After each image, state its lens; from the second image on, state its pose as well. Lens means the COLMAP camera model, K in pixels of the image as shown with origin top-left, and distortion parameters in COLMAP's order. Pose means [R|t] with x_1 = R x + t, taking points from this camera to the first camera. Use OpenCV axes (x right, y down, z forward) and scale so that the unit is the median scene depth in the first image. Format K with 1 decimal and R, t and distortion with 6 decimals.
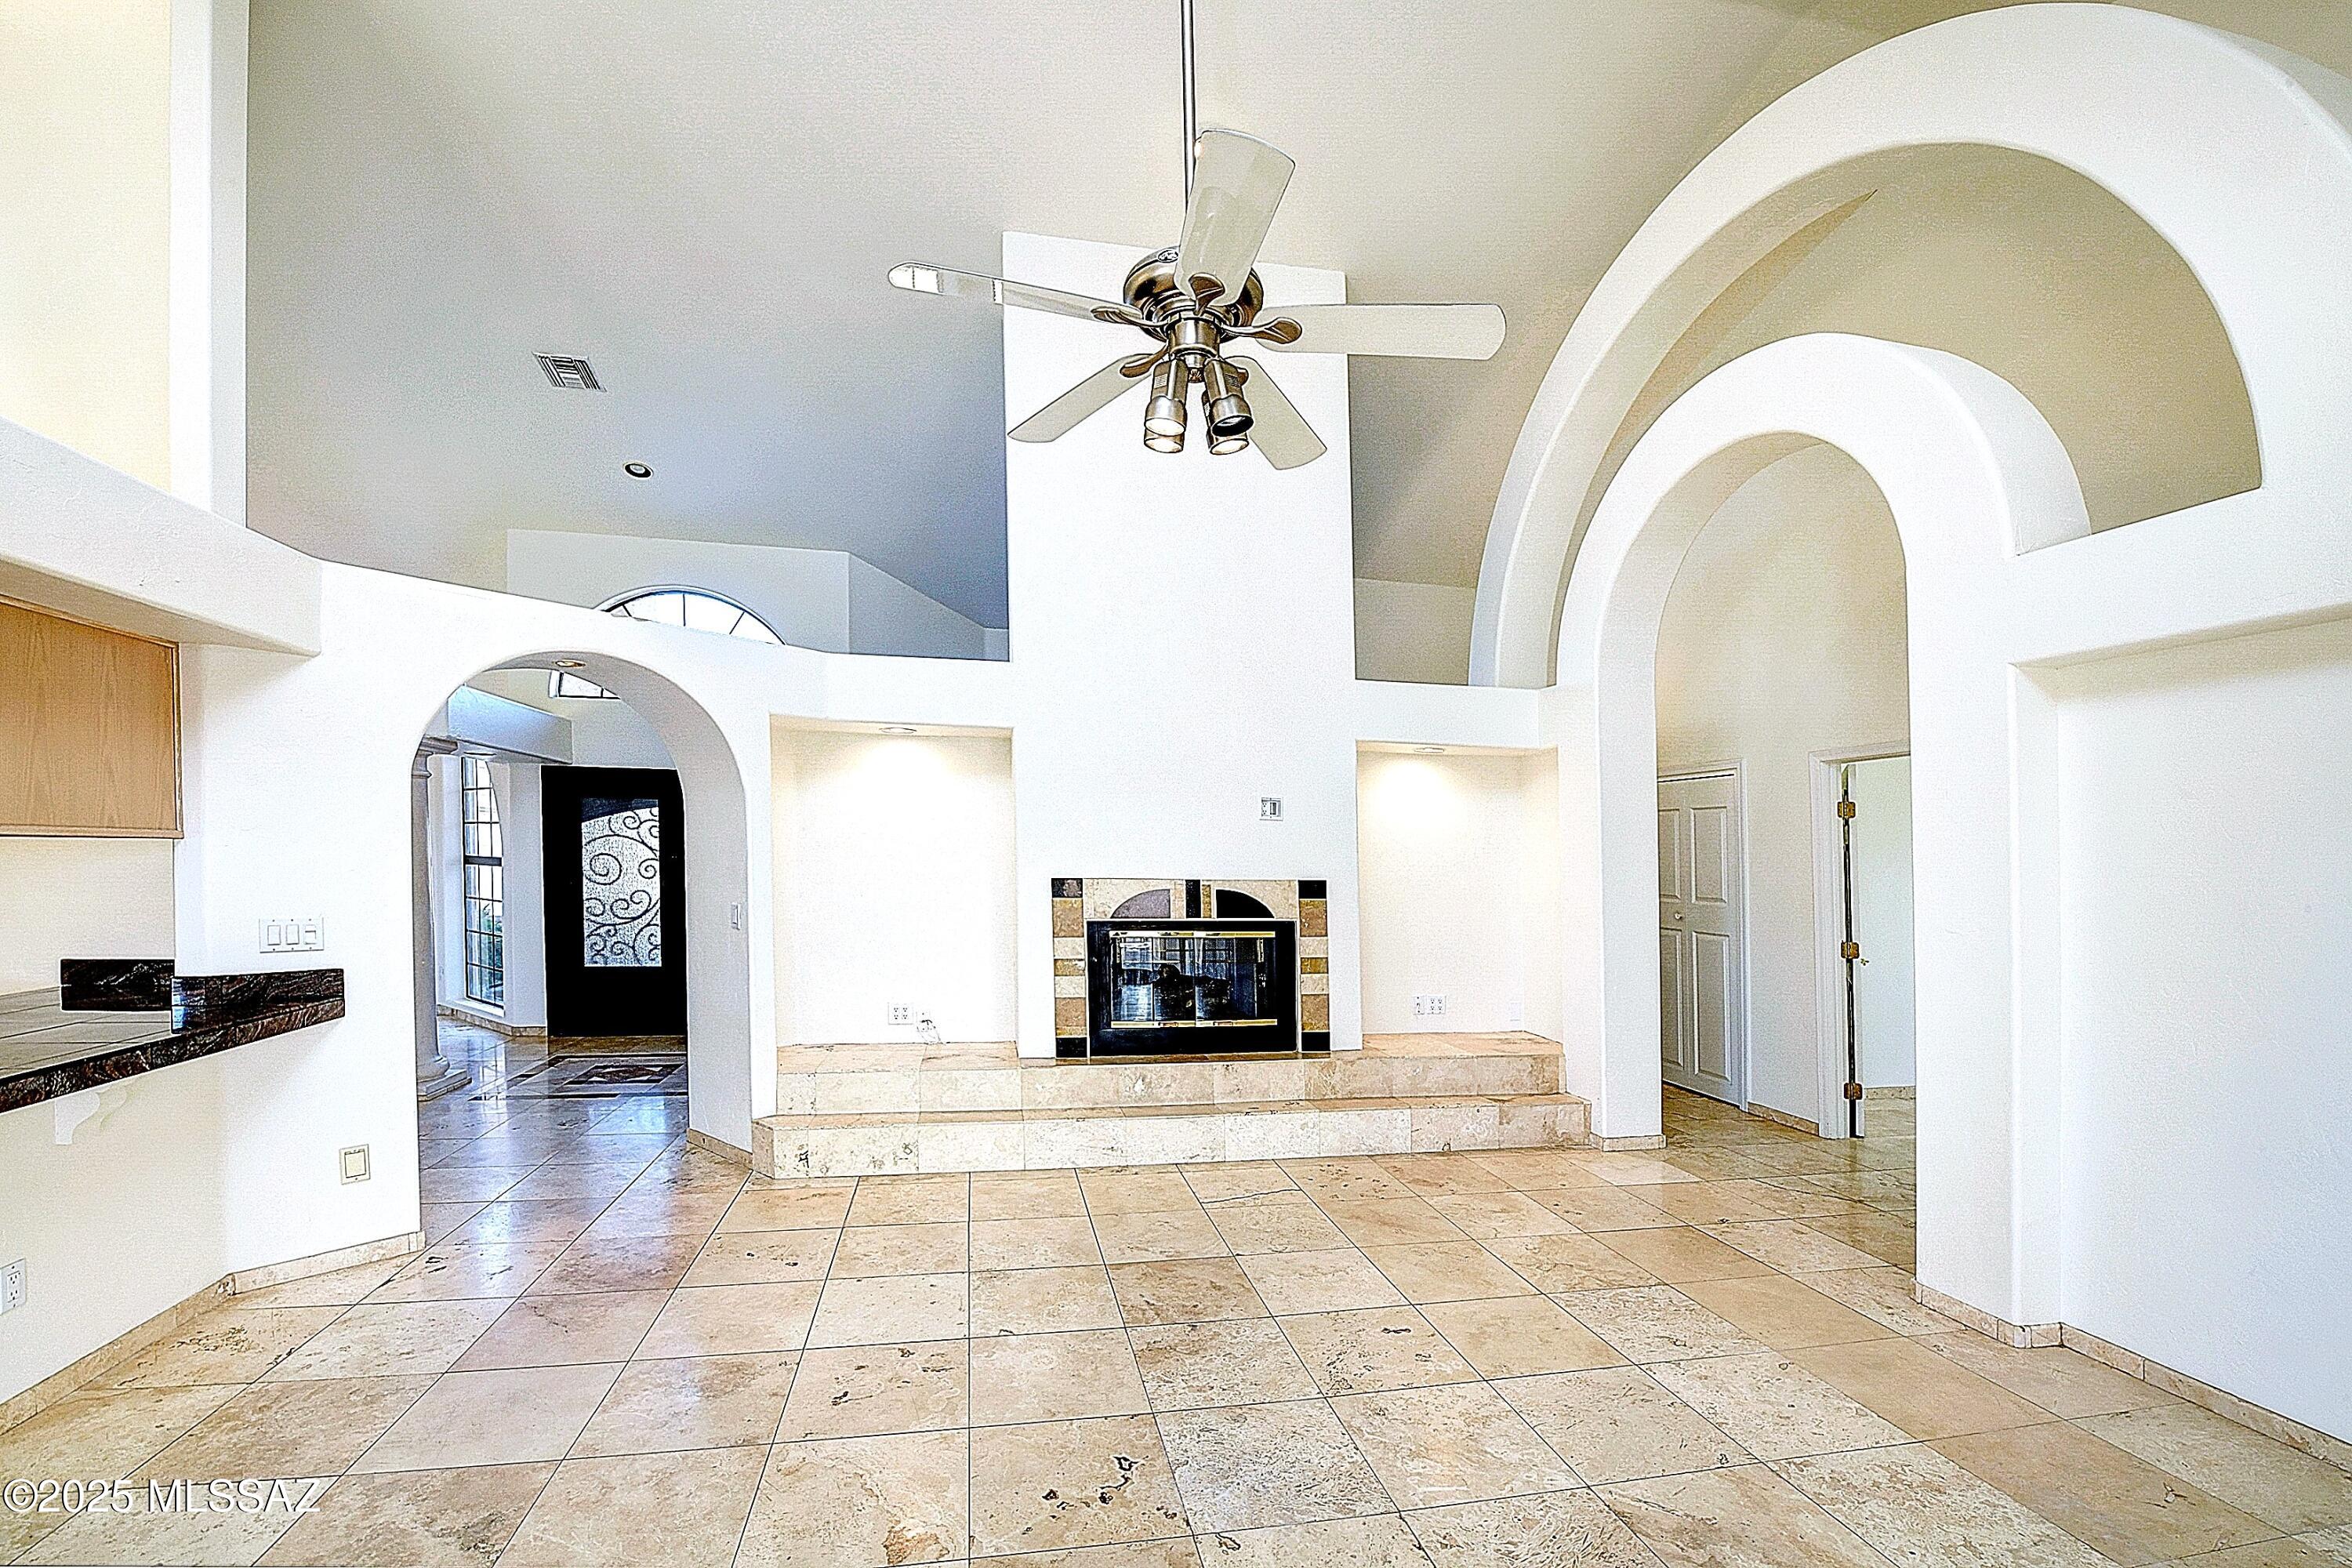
lens RADIAL K [[954.4, 0, 1179.1], [0, 954.4, 846.8], [0, 0, 1]] dist [-0.020340, -0.000154]
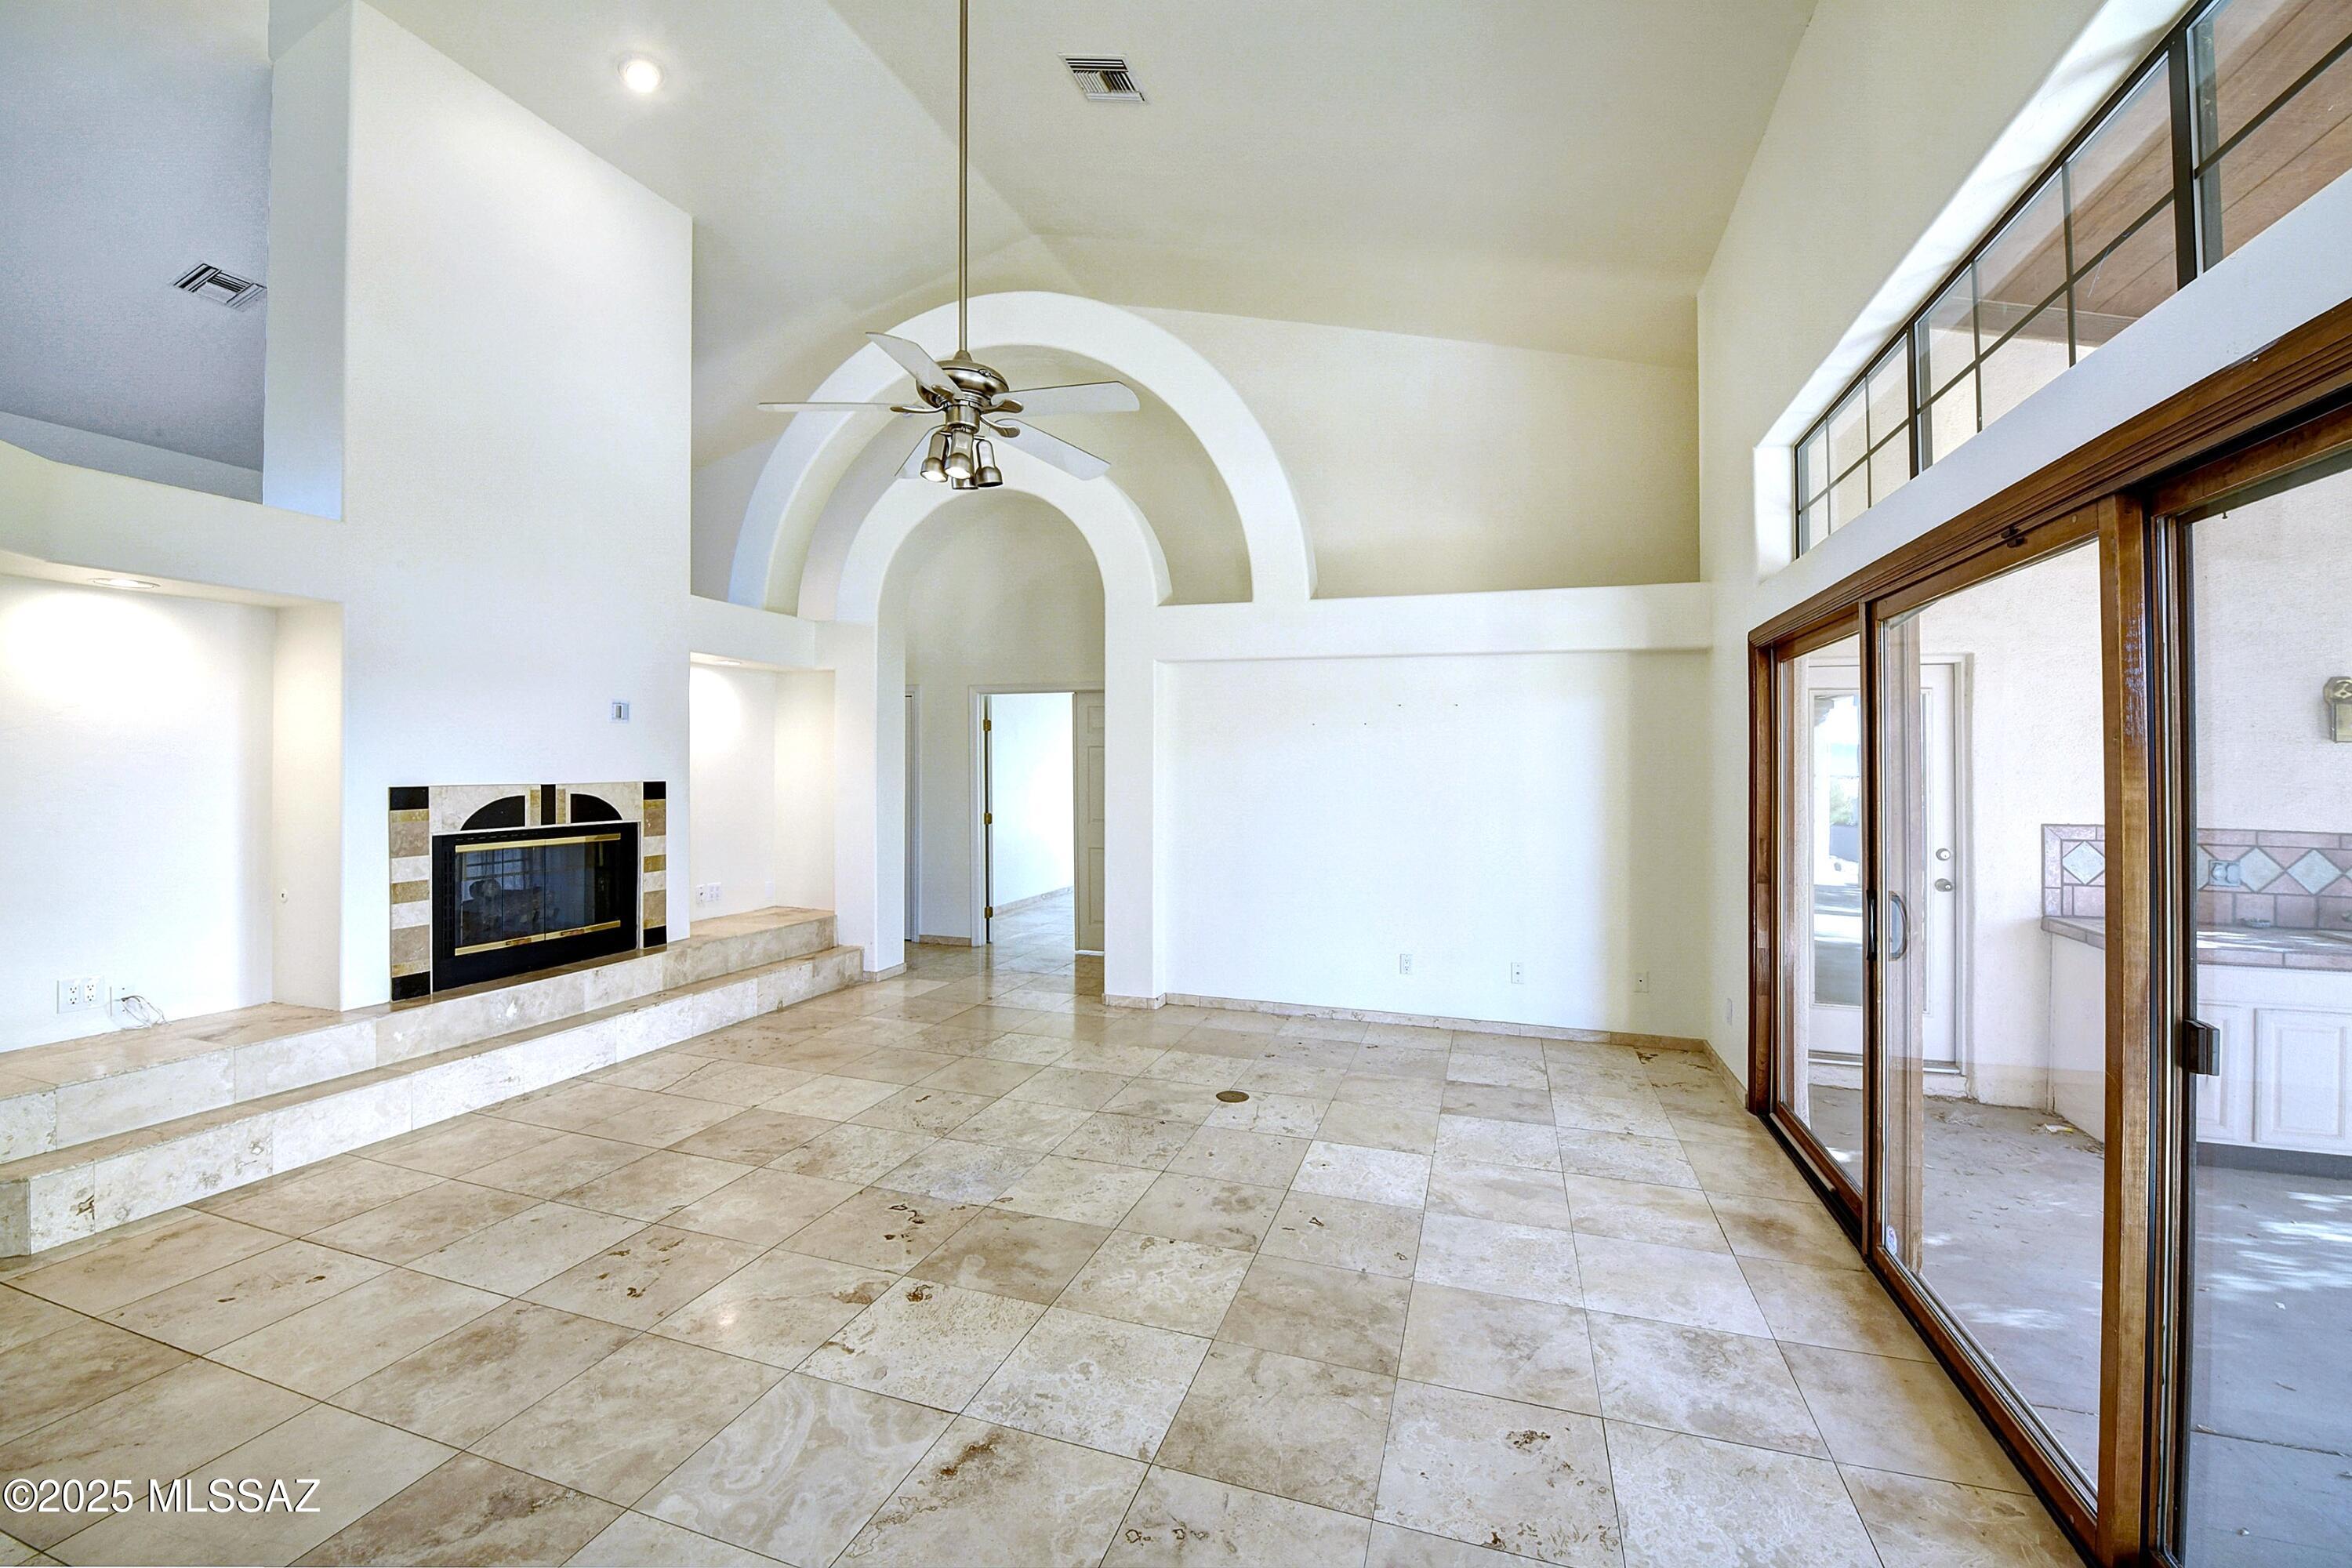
lens RADIAL K [[979.2, 0, 1176.6], [0, 979.2, 745.3], [0, 0, 1]] dist [-0.022638, -0.000116]
pose [[0.480738, 0.004002, 0.876855, -0.529101], [-0.004175, 0.999989, -0.002275, -0.004659], [-0.876855, -0.002568, 0.480749, -0.008369]]
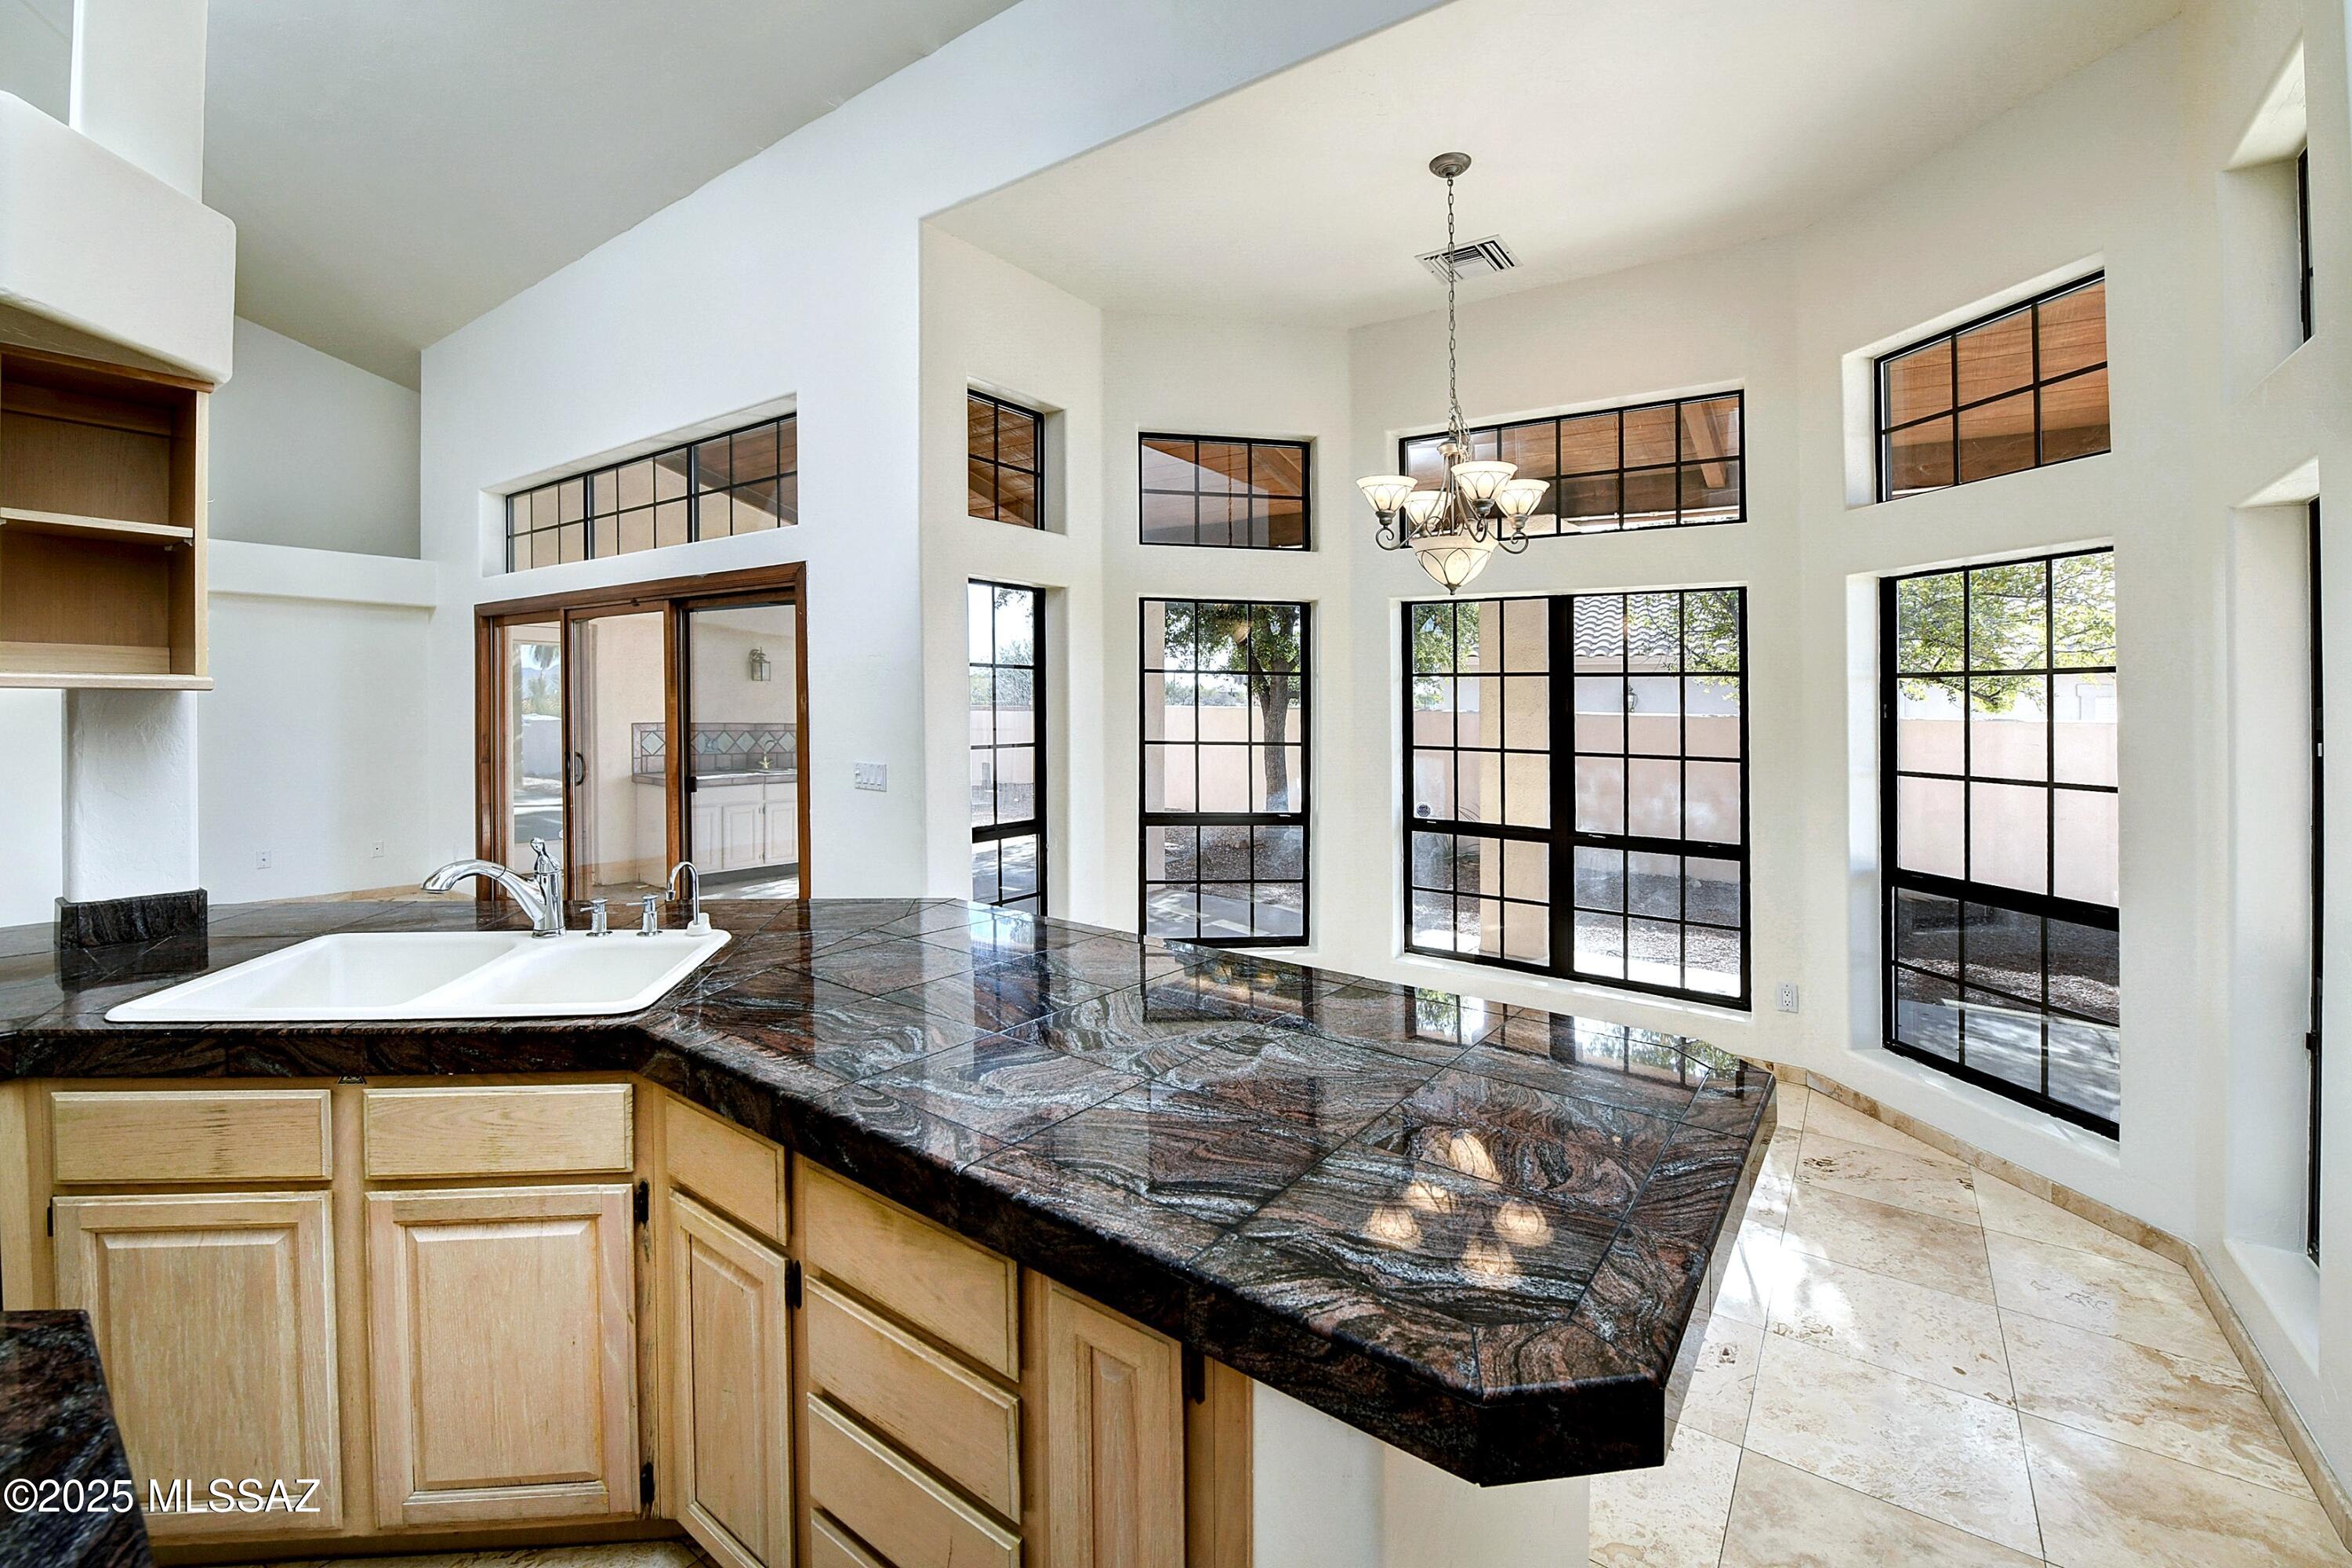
lens RADIAL K [[1002.7, 0, 1176.6], [0, 1002.7, 707.1], [0, 0, 1]] dist [-0.002509, -0.011112]
pose [[-0.671319, -0.030735, 0.740531, -1.144133], [-0.030544, 0.999438, 0.013791, -0.014277], [-0.740539, -0.013360, -0.671880, 0.152110]]
